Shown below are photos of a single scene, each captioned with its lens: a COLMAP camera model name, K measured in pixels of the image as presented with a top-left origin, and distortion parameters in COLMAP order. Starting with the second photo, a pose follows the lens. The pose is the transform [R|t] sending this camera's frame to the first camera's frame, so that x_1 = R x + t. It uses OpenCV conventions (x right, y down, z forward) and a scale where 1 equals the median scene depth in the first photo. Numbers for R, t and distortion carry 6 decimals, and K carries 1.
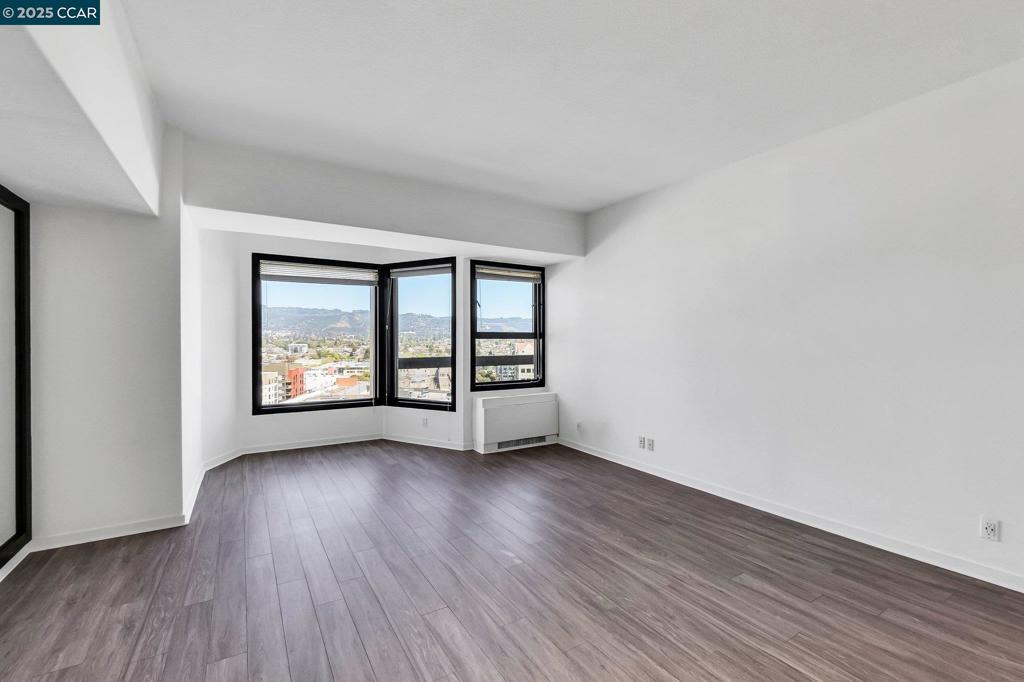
lens RADIAL K [[443.5, 0, 517.7], [0, 443.5, 346.8], [0, 0, 1]] dist [-0.005119, 0.000645]
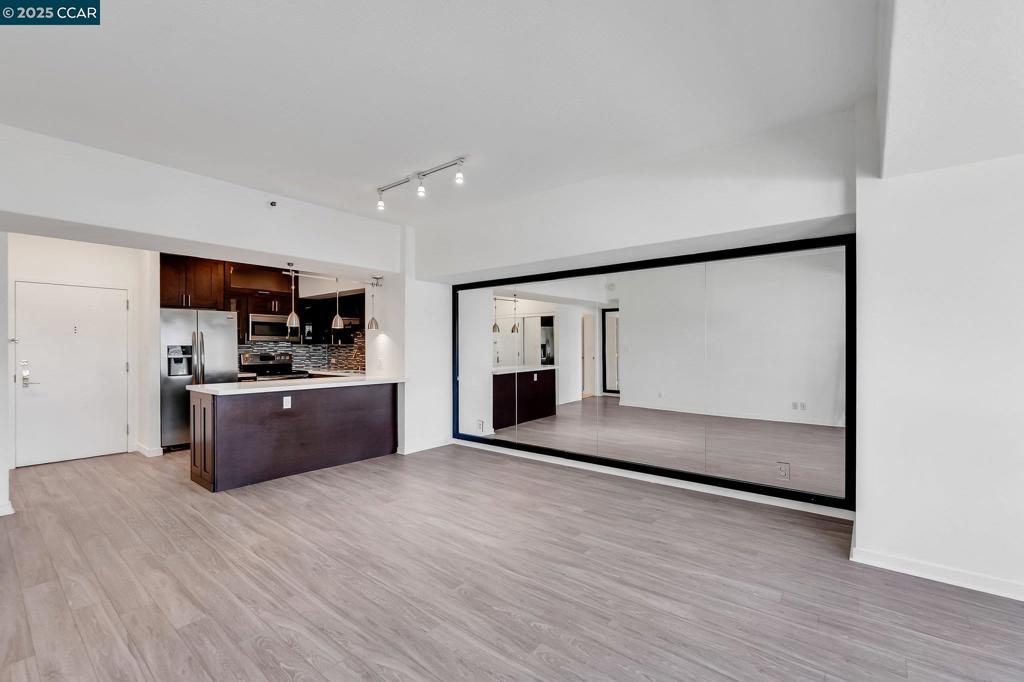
lens RADIAL K [[443.5, 0, 521.7], [0, 443.5, 346.1], [0, 0, 1]] dist [-0.005119, 0.000645]
pose [[-0.941607, -0.000477, -0.336713, 0.094612], [-0.004218, 0.999937, 0.010379, -0.014279], [0.336687, 0.011193, -0.941550, 1.030235]]
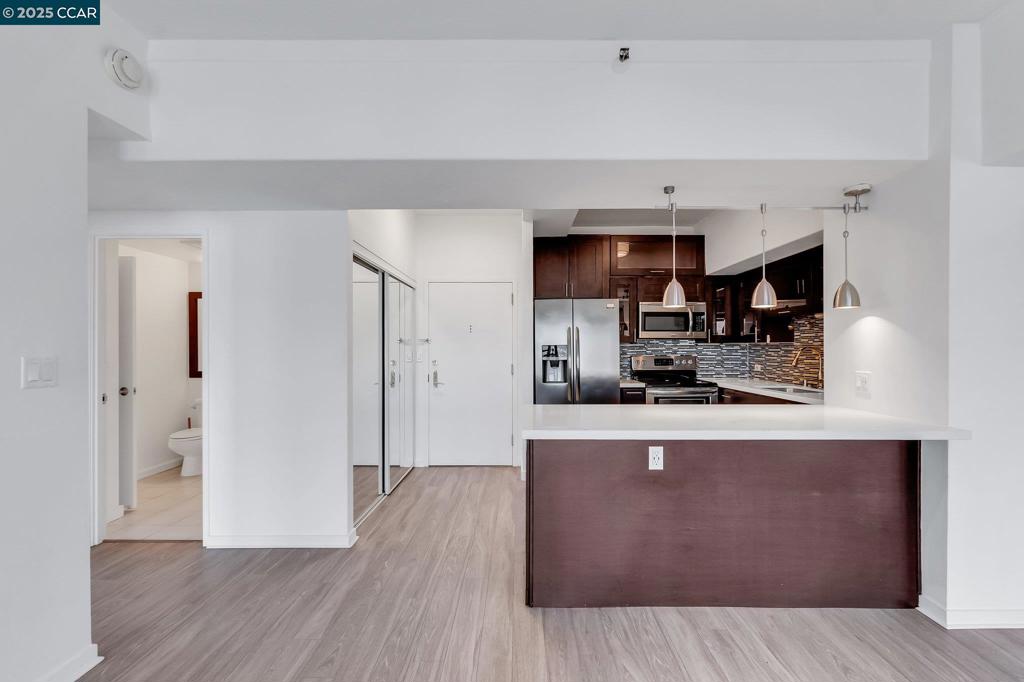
lens RADIAL K [[443.5, 0, 517.5], [0, 443.5, 349.9], [0, 0, 1]] dist [-0.005119, 0.000645]
pose [[-0.846300, -0.002111, 0.532703, 0.120669], [0.008447, 0.999813, 0.017381, -0.006438], [-0.532640, 0.019210, -0.846124, 0.462443]]
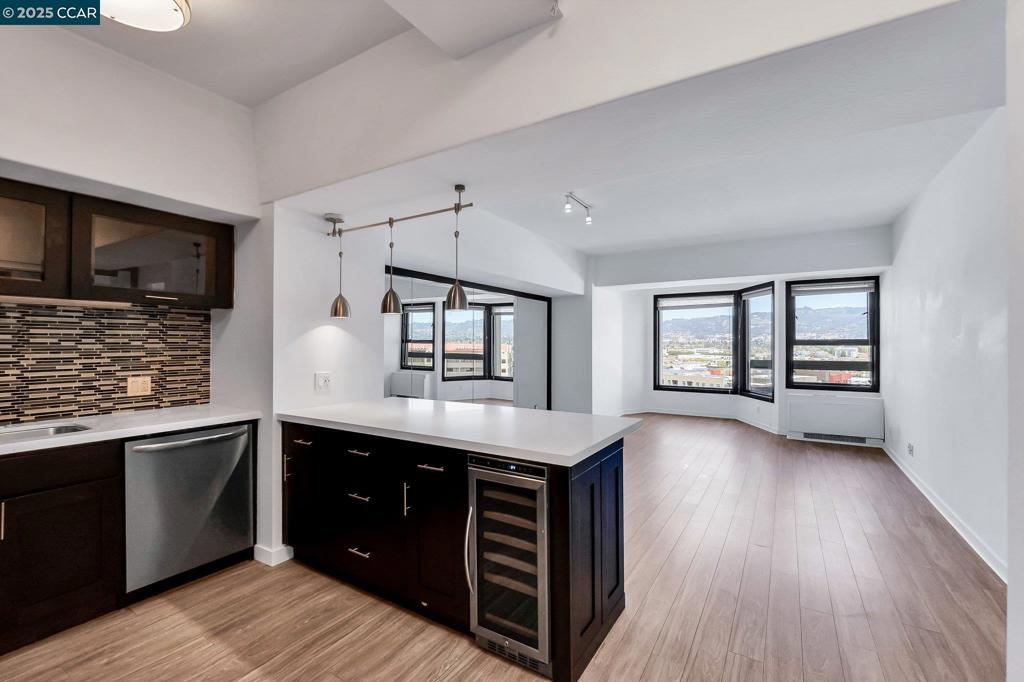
lens RADIAL K [[443.5, 0, 526.4], [0, 443.5, 332.6], [0, 0, 1]] dist [-0.005119, 0.000645]
pose [[0.461753, -0.023691, -0.886692, 0.725347], [-0.011642, 0.999395, -0.032764, -0.005657], [0.886932, 0.025452, 0.461198, -0.235434]]
